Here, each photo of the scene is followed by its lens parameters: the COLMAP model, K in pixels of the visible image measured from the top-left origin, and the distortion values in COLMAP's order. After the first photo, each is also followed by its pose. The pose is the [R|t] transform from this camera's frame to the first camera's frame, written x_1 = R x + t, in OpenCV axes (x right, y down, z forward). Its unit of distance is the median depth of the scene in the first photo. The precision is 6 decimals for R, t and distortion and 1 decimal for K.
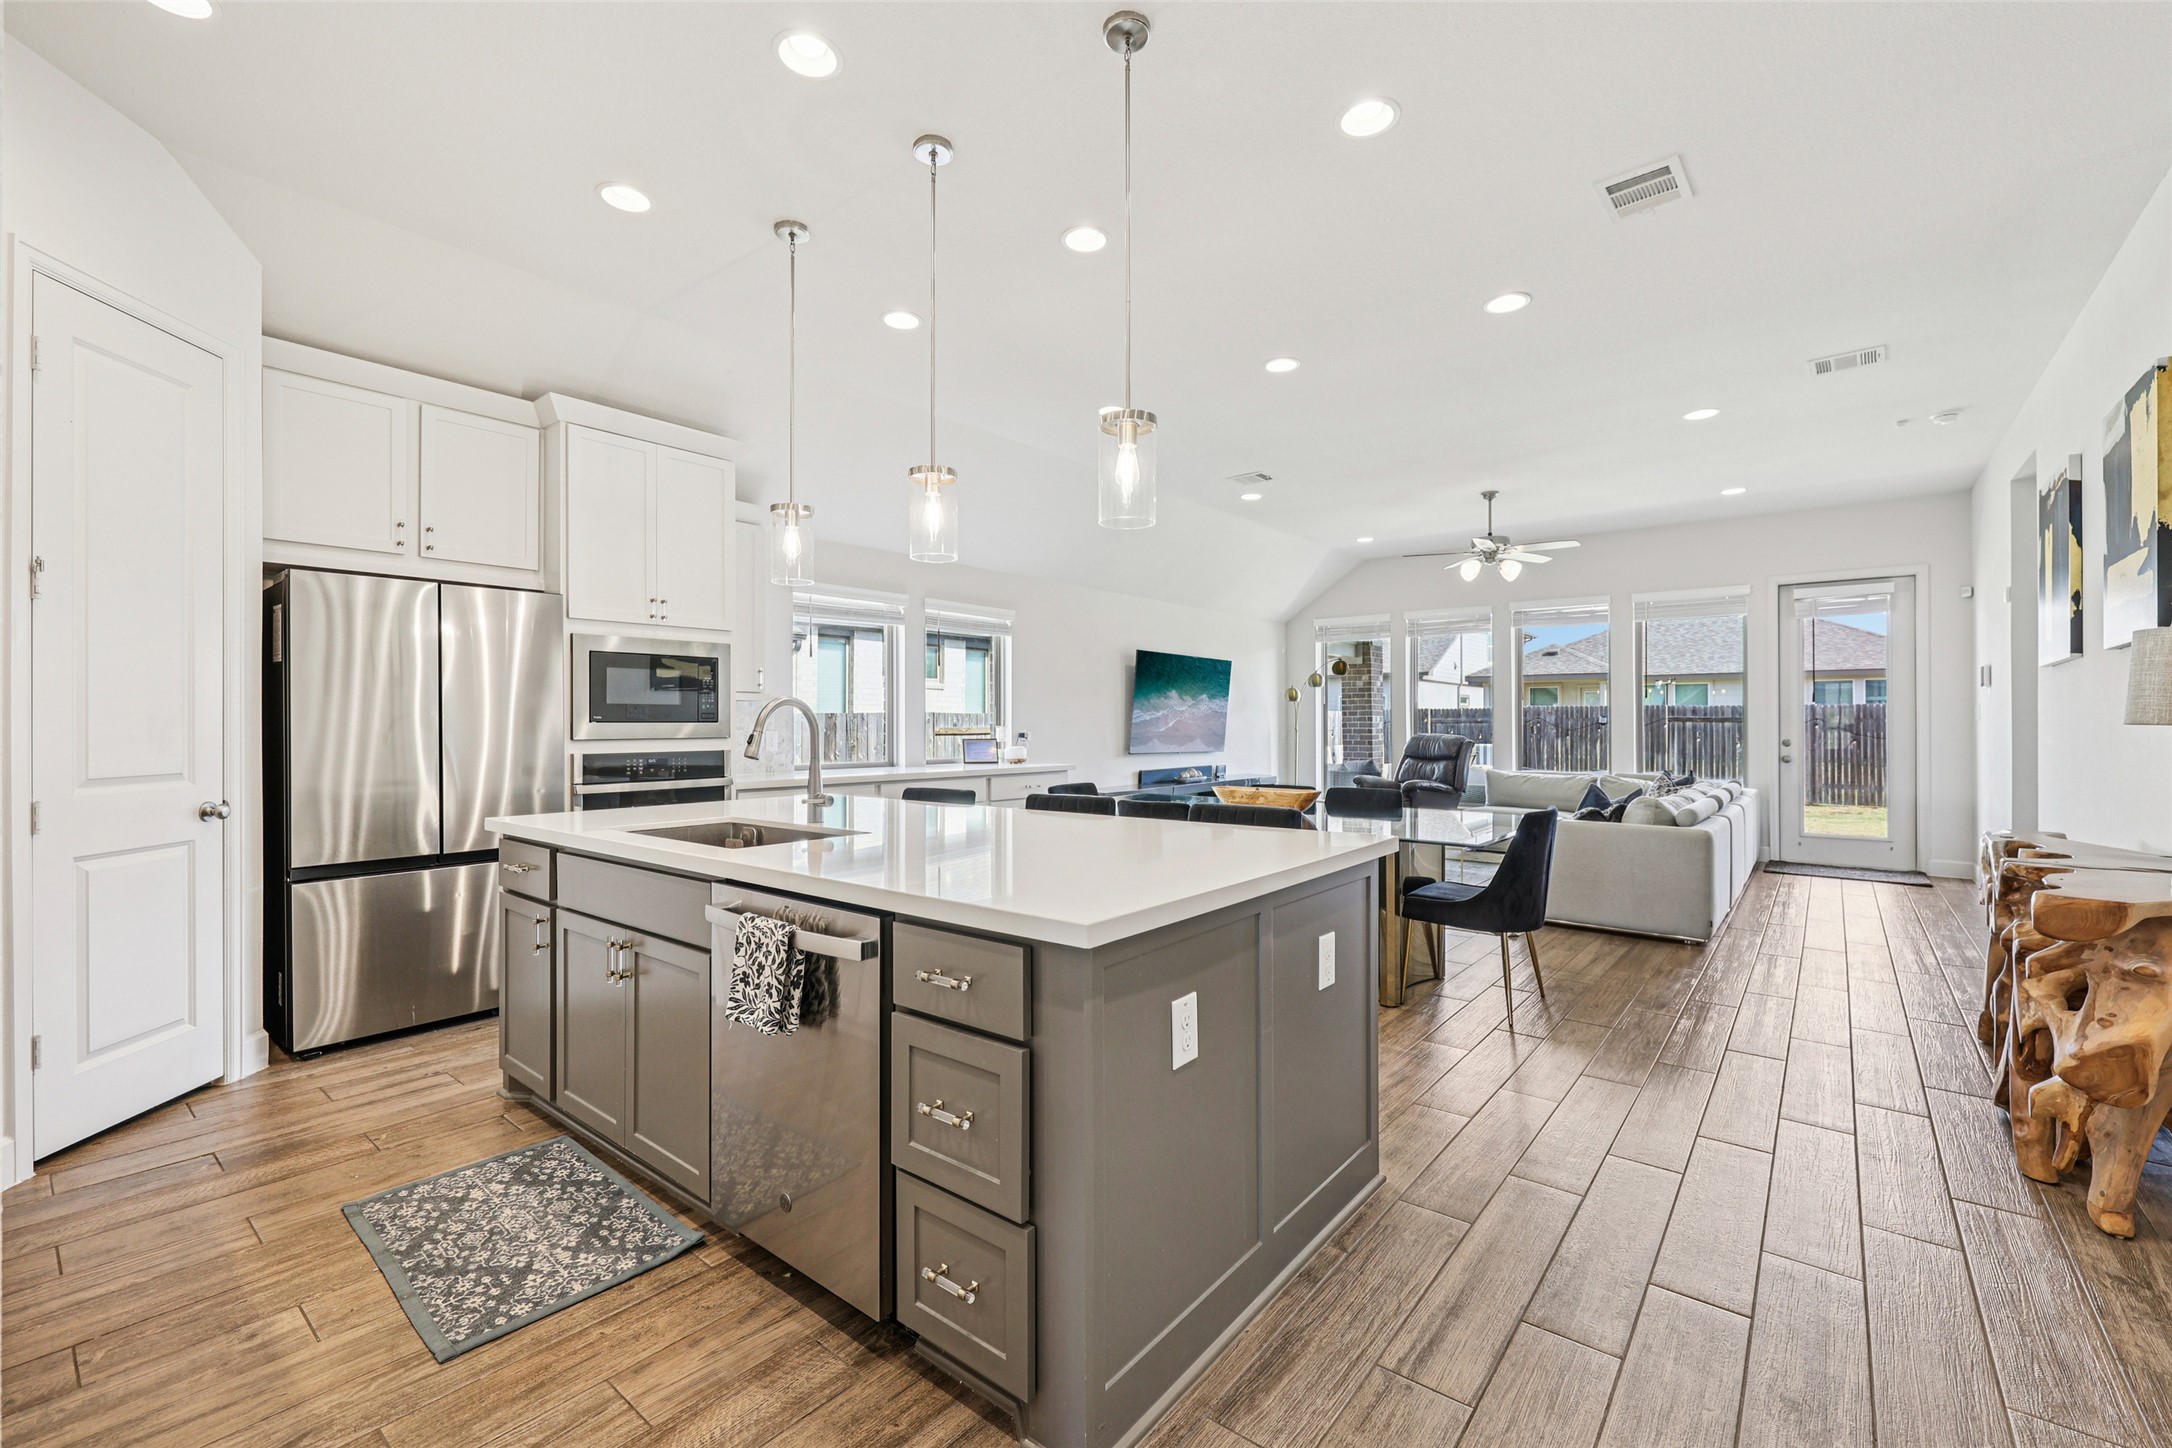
lens RADIAL K [[925.4, 0, 1095.5], [0, 925.4, 724.8], [0, 0, 1]] dist [-0.000081, -0.000336]
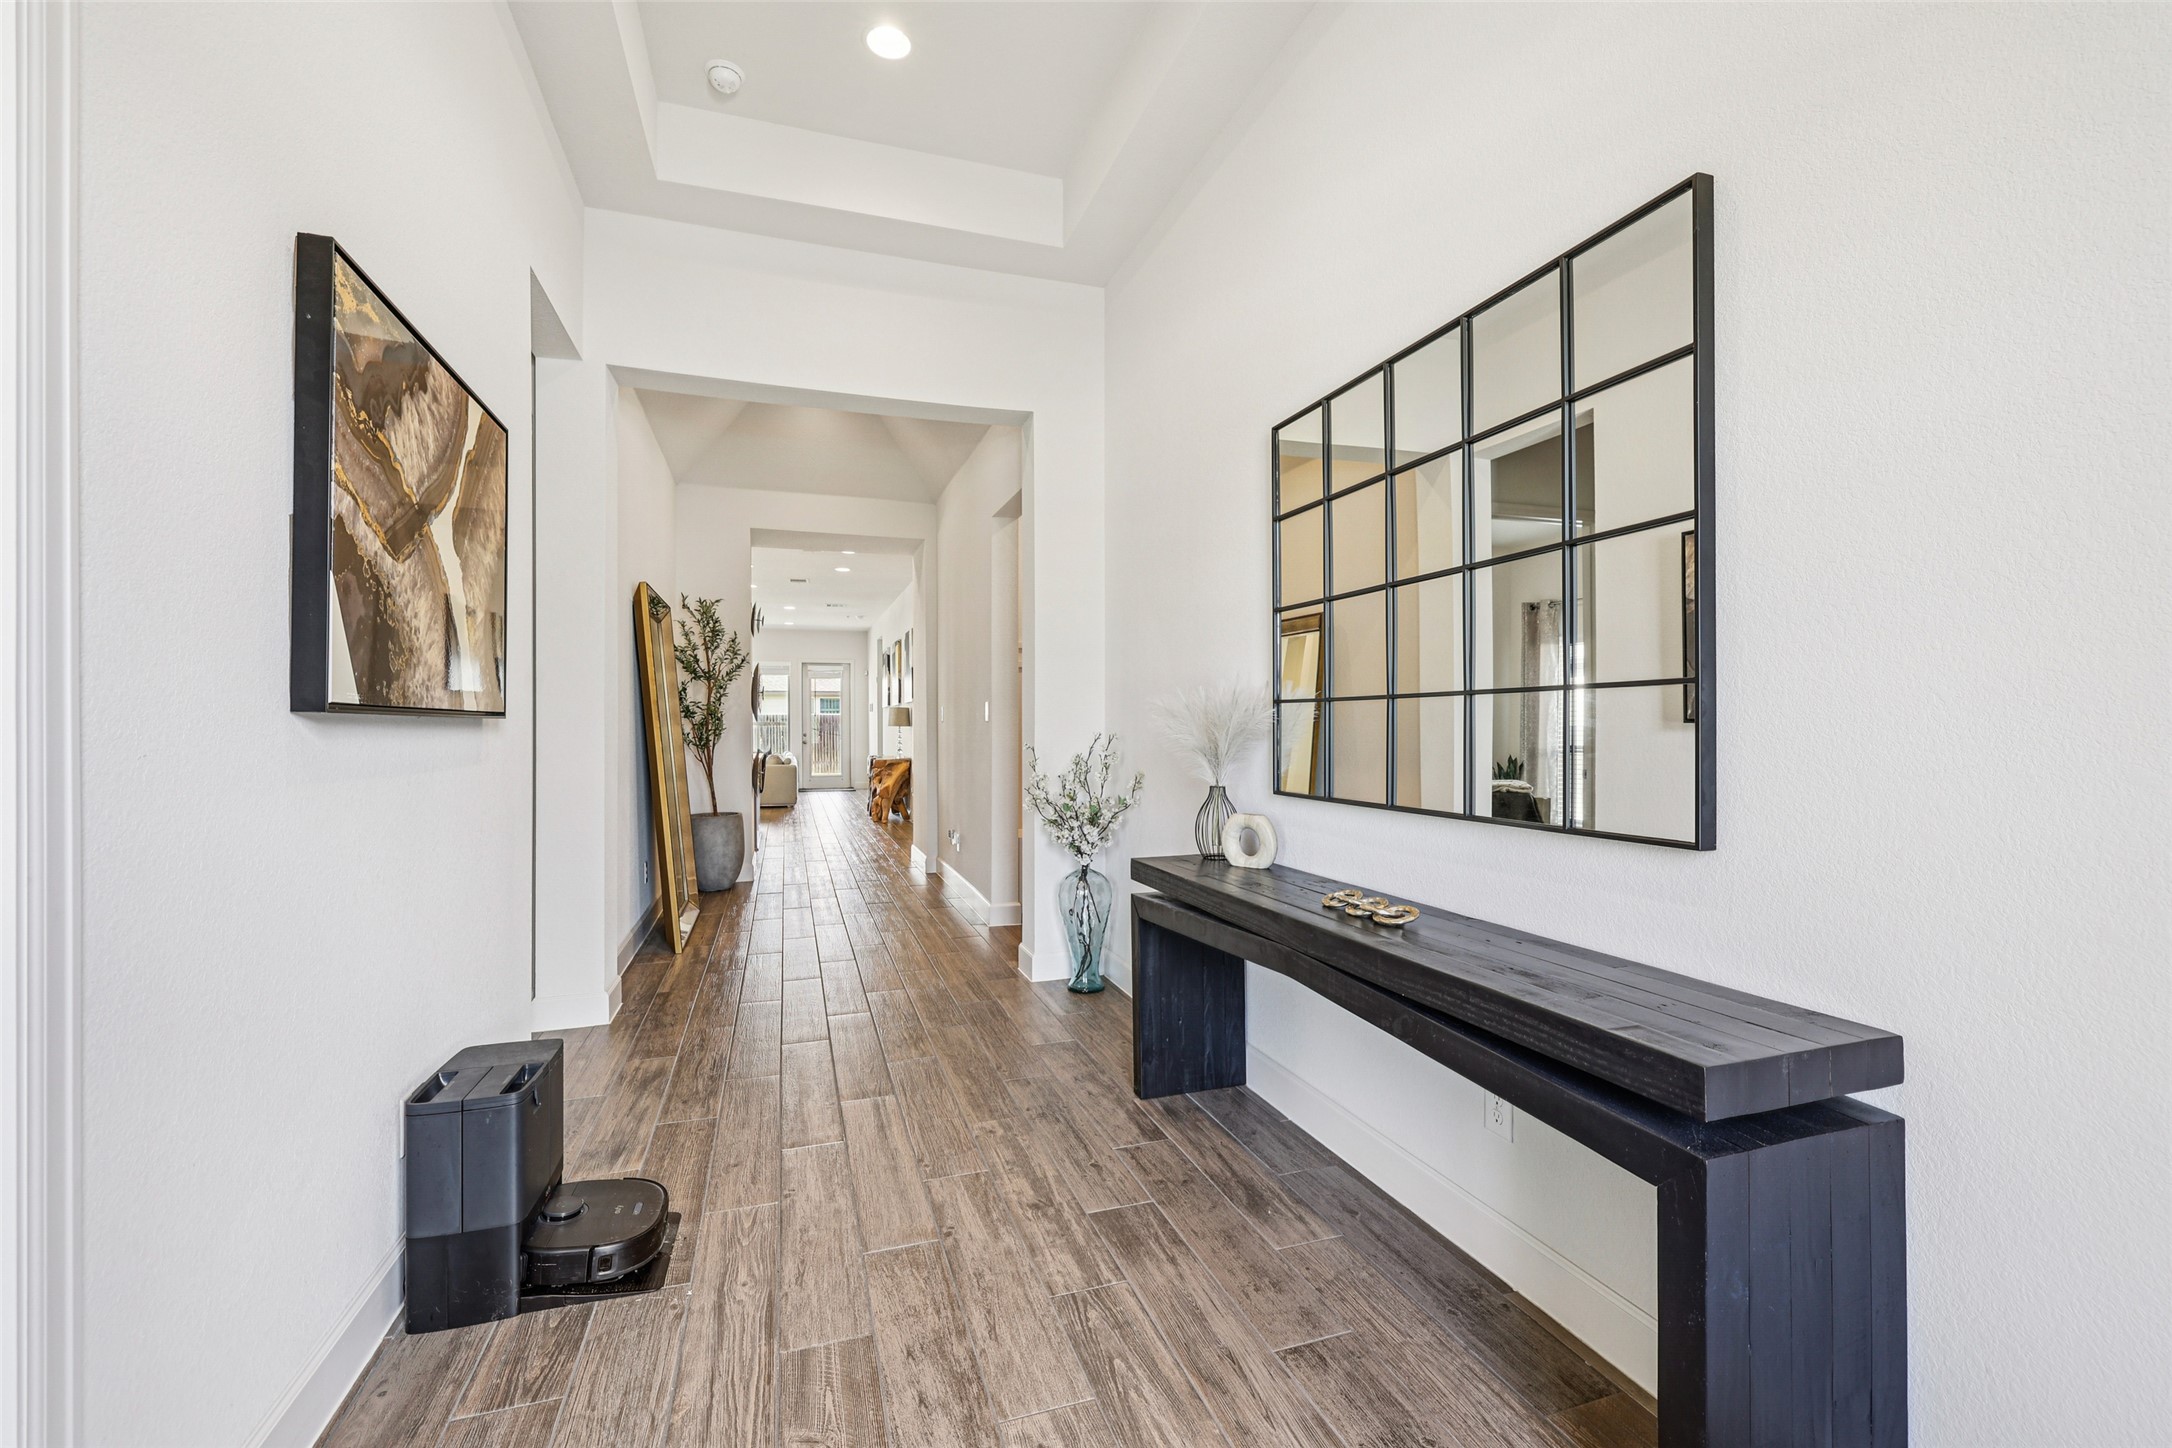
lens RADIAL K [[925.4, 0, 1092.5], [0, 925.4, 718.1], [0, 0, 1]] dist [-0.000081, -0.000336]
pose [[0.544393, 0.004808, 0.838817, -0.969818], [-0.005787, 0.999981, -0.001976, -0.020048], [-0.838810, -0.003778, 0.544411, -1.033944]]
